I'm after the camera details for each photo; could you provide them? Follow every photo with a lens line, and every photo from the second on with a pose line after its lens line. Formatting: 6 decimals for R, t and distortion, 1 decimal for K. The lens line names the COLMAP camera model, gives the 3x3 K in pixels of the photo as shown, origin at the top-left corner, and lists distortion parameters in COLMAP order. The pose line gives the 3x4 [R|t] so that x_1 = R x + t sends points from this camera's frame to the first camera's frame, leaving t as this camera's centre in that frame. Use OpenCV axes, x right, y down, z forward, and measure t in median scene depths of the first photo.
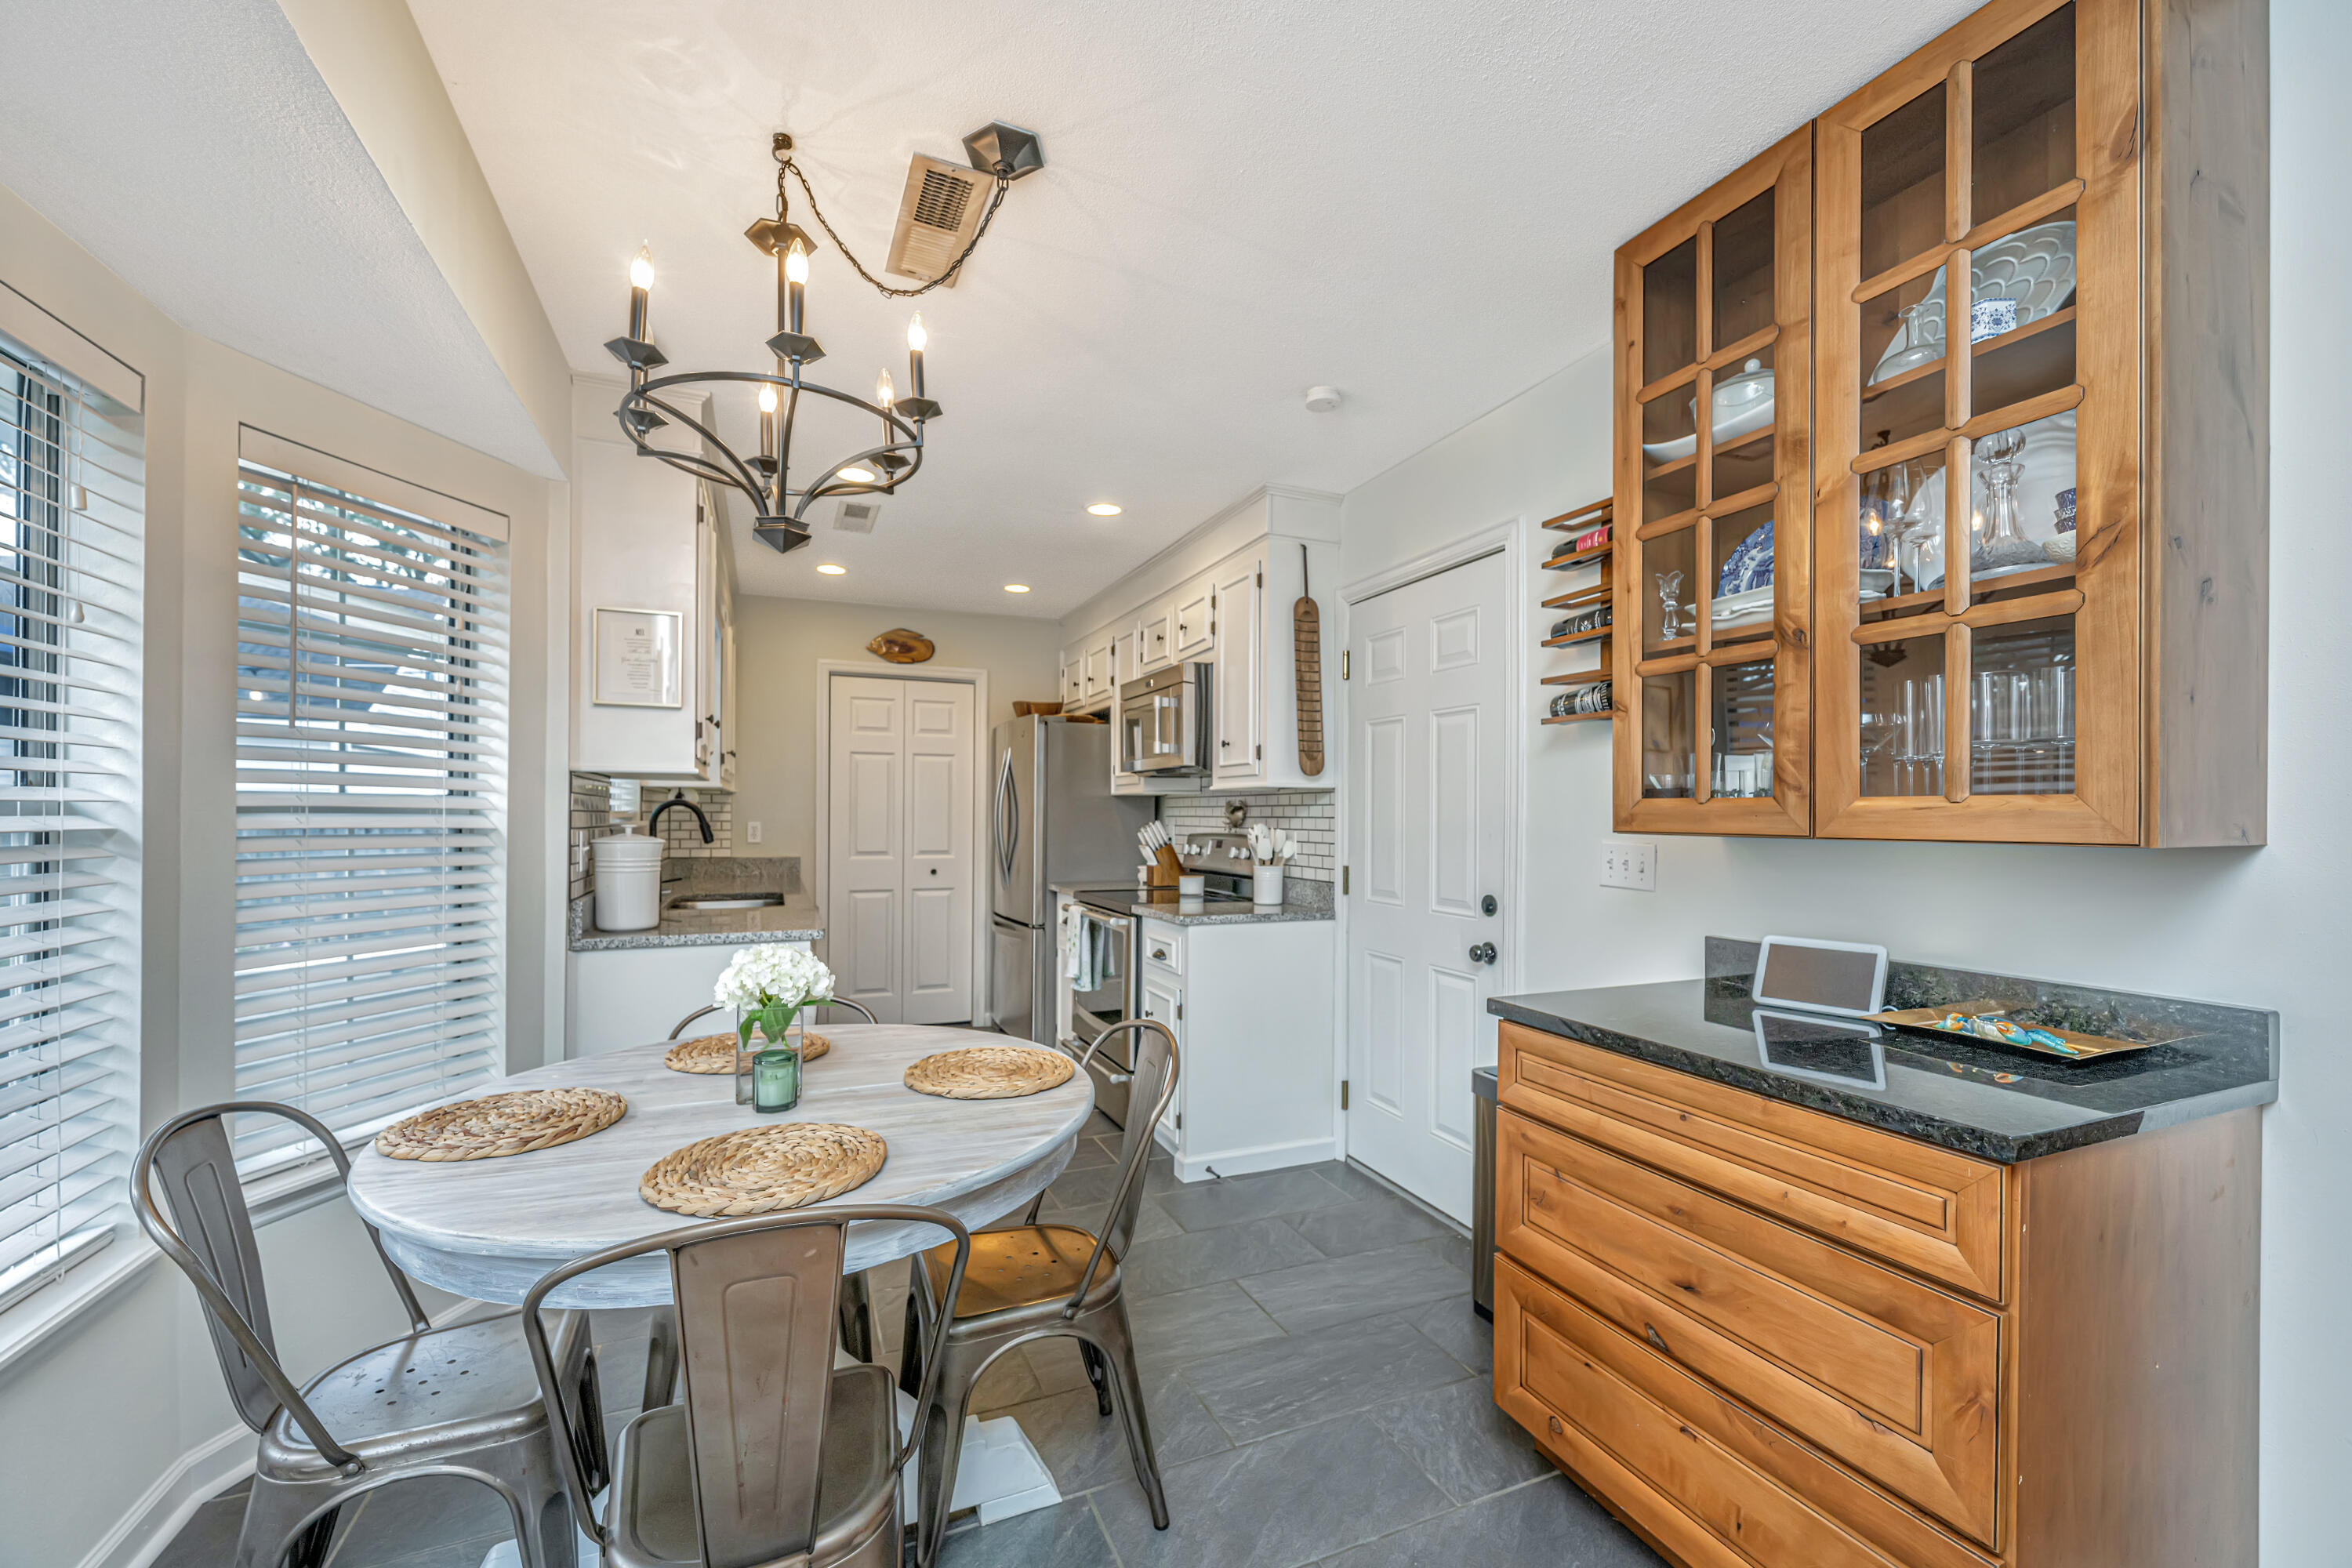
lens RADIAL K [[948.8, 0, 1198.4], [0, 948.8, 812.5], [0, 0, 1]] dist [-0.002446, -0.000286]
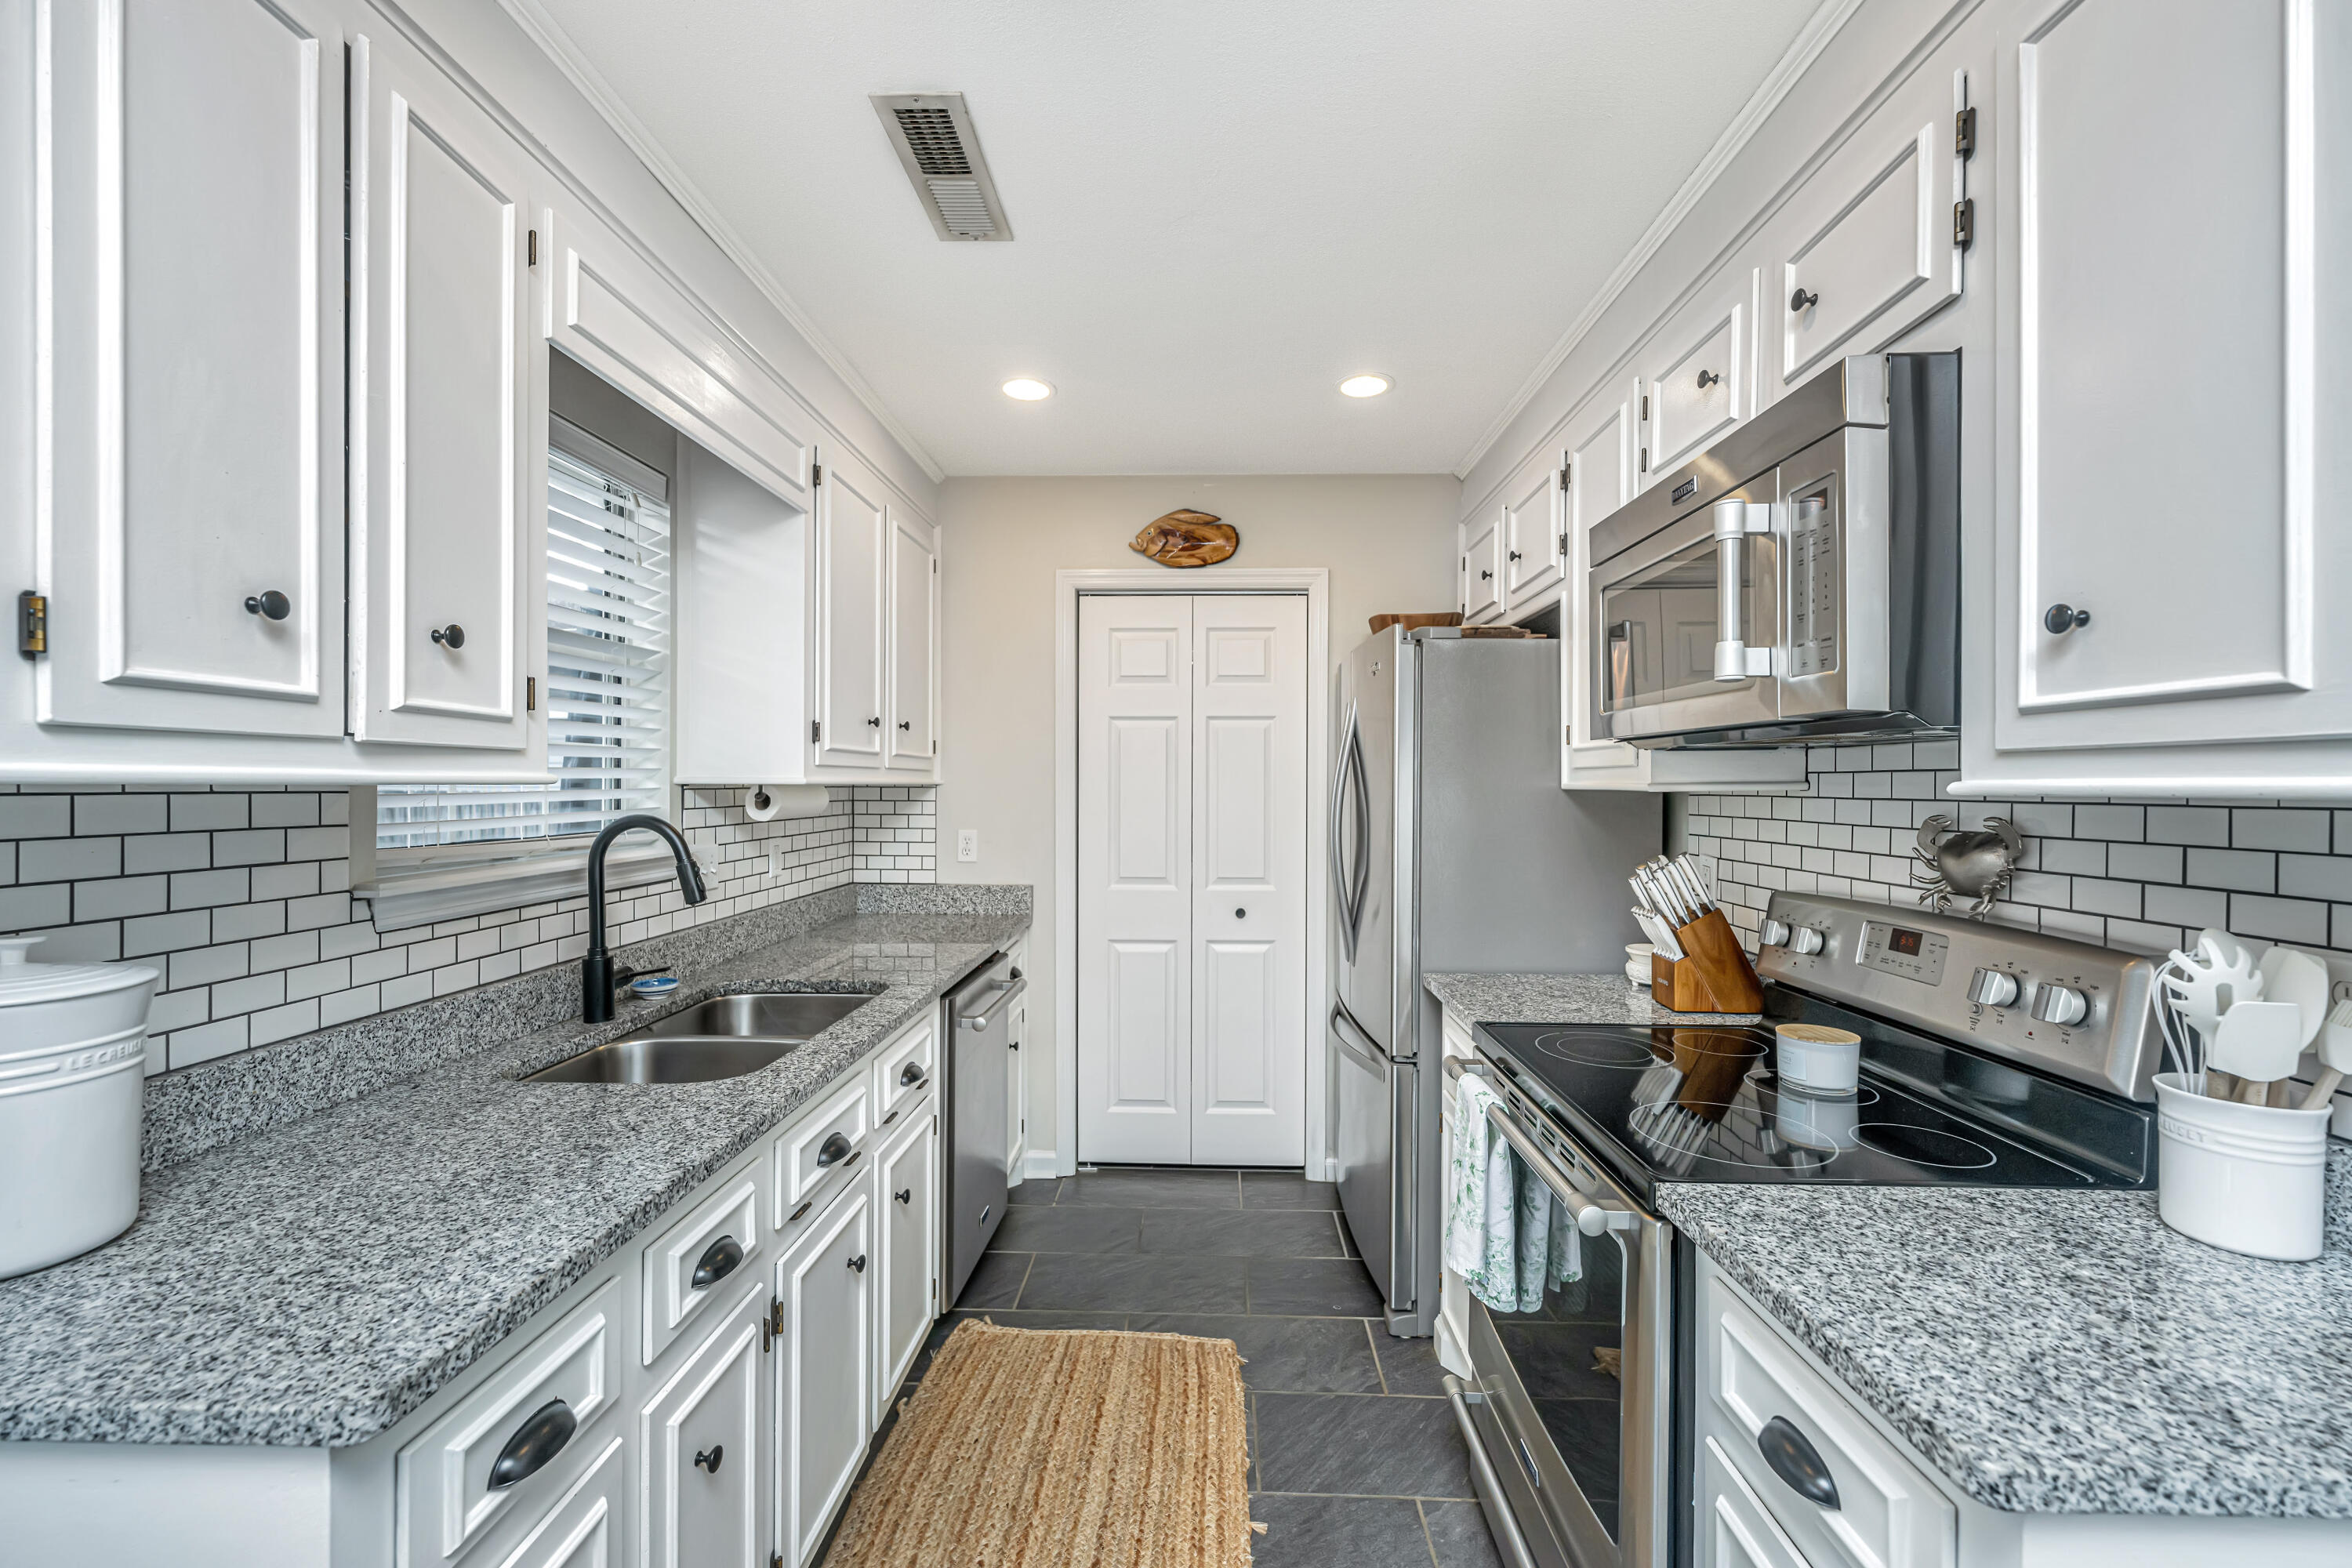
lens RADIAL K [[948.8, 0, 1175.5], [0, 948.8, 782.6], [0, 0, 1]] dist [-0.002446, -0.000286]
pose [[0.895058, -0.002284, -0.445944, -0.070002], [0.001715, 0.999997, -0.001681, -0.027358], [0.445946, 0.000740, 0.895059, 0.641764]]
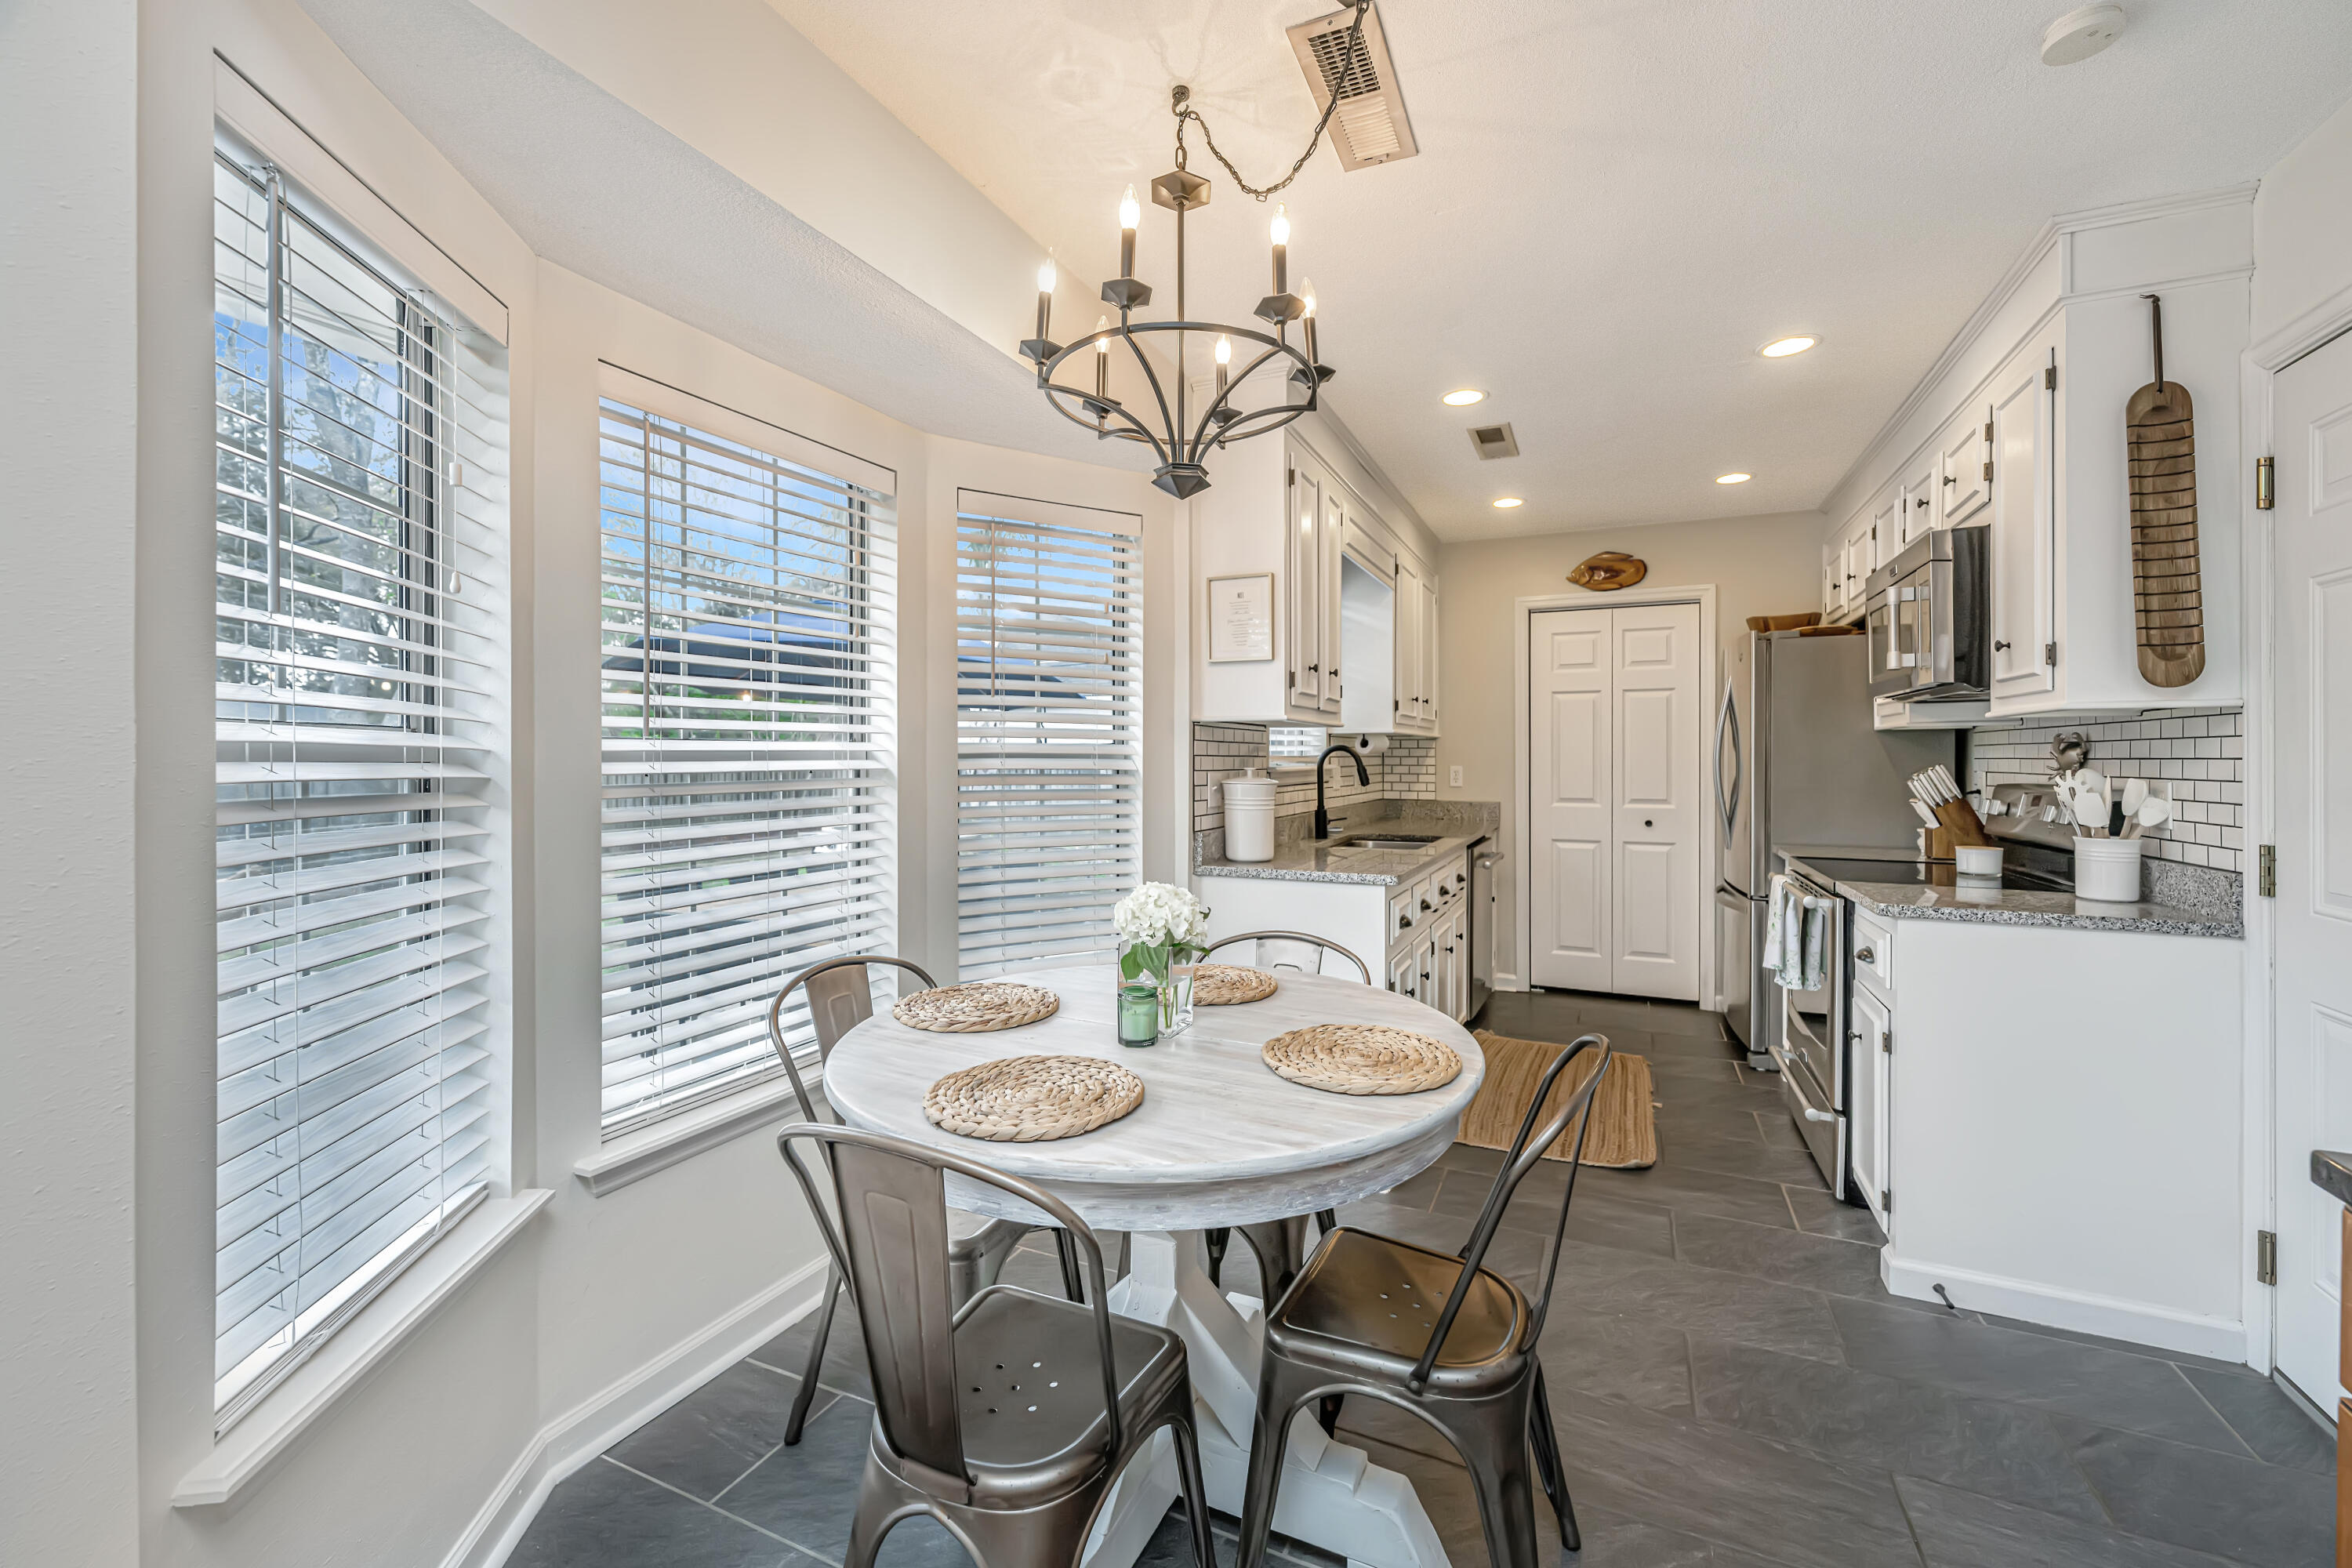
lens RADIAL K [[948.8, 0, 1183.4], [0, 948.8, 761.6], [0, 0, 1]] dist [-0.002446, -0.000286]
pose [[0.656582, -0.002771, -0.754250, 0.143546], [0.005754, 0.999983, 0.001335, 0.002654], [0.754233, -0.005217, 0.656586, 0.144941]]
